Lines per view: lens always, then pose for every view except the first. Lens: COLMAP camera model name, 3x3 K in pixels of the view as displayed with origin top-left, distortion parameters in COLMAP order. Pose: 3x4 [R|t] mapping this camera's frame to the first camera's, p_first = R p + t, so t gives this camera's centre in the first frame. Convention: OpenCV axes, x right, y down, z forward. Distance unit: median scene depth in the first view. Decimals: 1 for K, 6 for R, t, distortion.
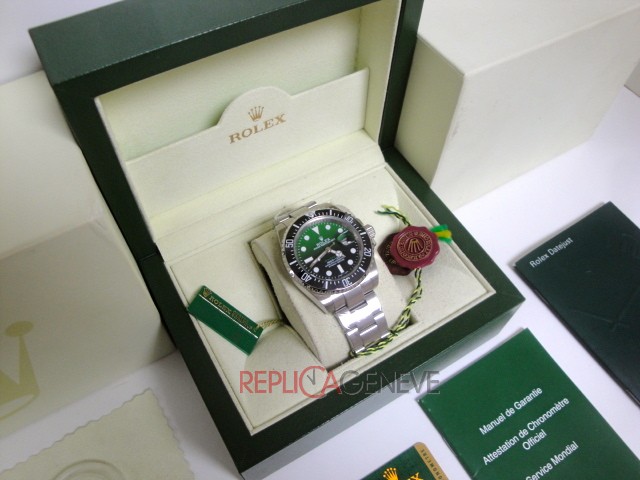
lens RADIAL K [[525.7, 0, 319.3], [0, 525.7, 237.1], [0, 0, 1]] dist [-0.129779, 0.056862]
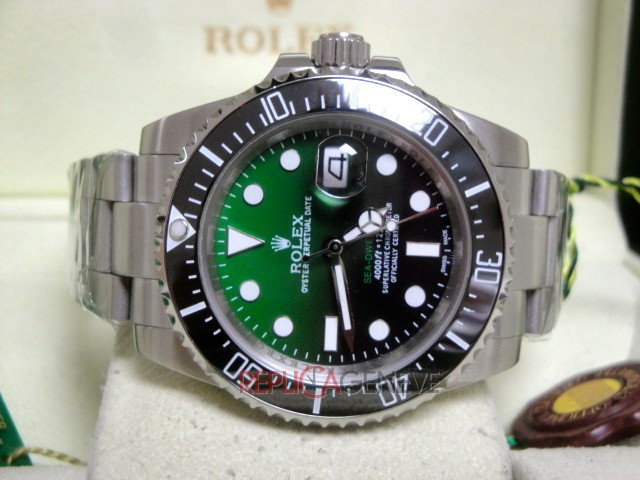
lens RADIAL K [[1010.1, 0, 322.7], [0, 1010.1, 227.7], [0, 0, 1]] dist [0.132264, 0.000000]
pose [[0.549864, -0.826704, -0.119206, 0.077192], [0.769743, 0.446143, 0.456566, -0.203041], [-0.324262, -0.342807, 0.881668, 0.532538]]
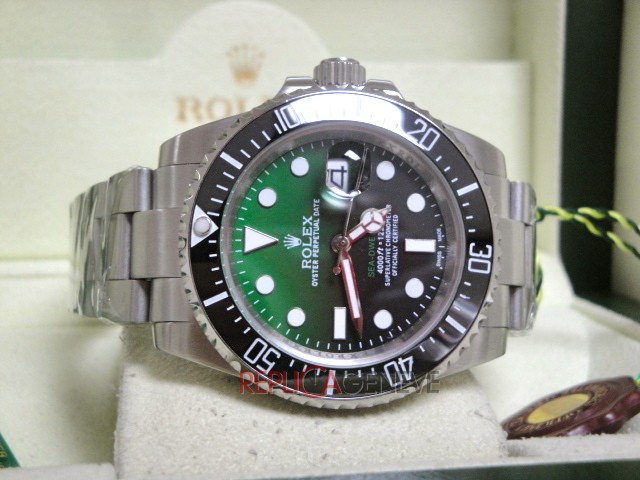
lens RADIAL K [[1010.1, 0, 313.8], [0, 1010.1, 229.4], [0, 0, 1]] dist [0.132264, 0.000000]
pose [[0.537679, -0.842121, 0.041627, -0.007295], [0.739760, 0.494860, 0.455926, -0.231285], [-0.404544, -0.214348, 0.889044, 0.487482]]
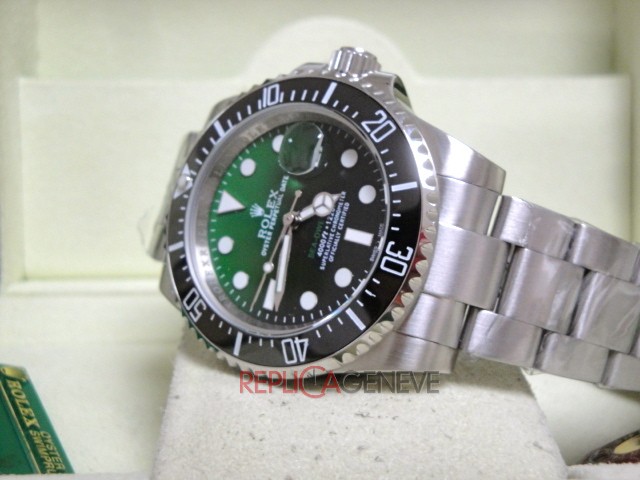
lens RADIAL K [[1010.1, 0, 323.5], [0, 1010.1, 226.7], [0, 0, 1]] dist [0.132264, 0.000000]
pose [[0.603044, -0.732979, -0.314770, 0.195415], [0.750141, 0.655291, -0.088782, 0.085814], [0.271341, -0.182582, 0.945007, 0.436150]]
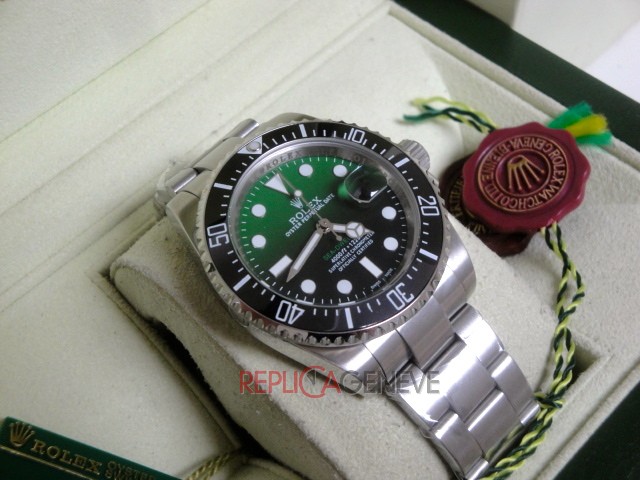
lens RADIAL K [[1010.1, 0, 320.3], [0, 1010.1, 239.8], [0, 0, 1]] dist [0.132264, 0.000000]
pose [[0.963045, -0.250871, 0.098019, -0.054424], [0.253657, 0.967147, -0.016872, 0.041988], [-0.090566, 0.041111, 0.995042, 0.280799]]
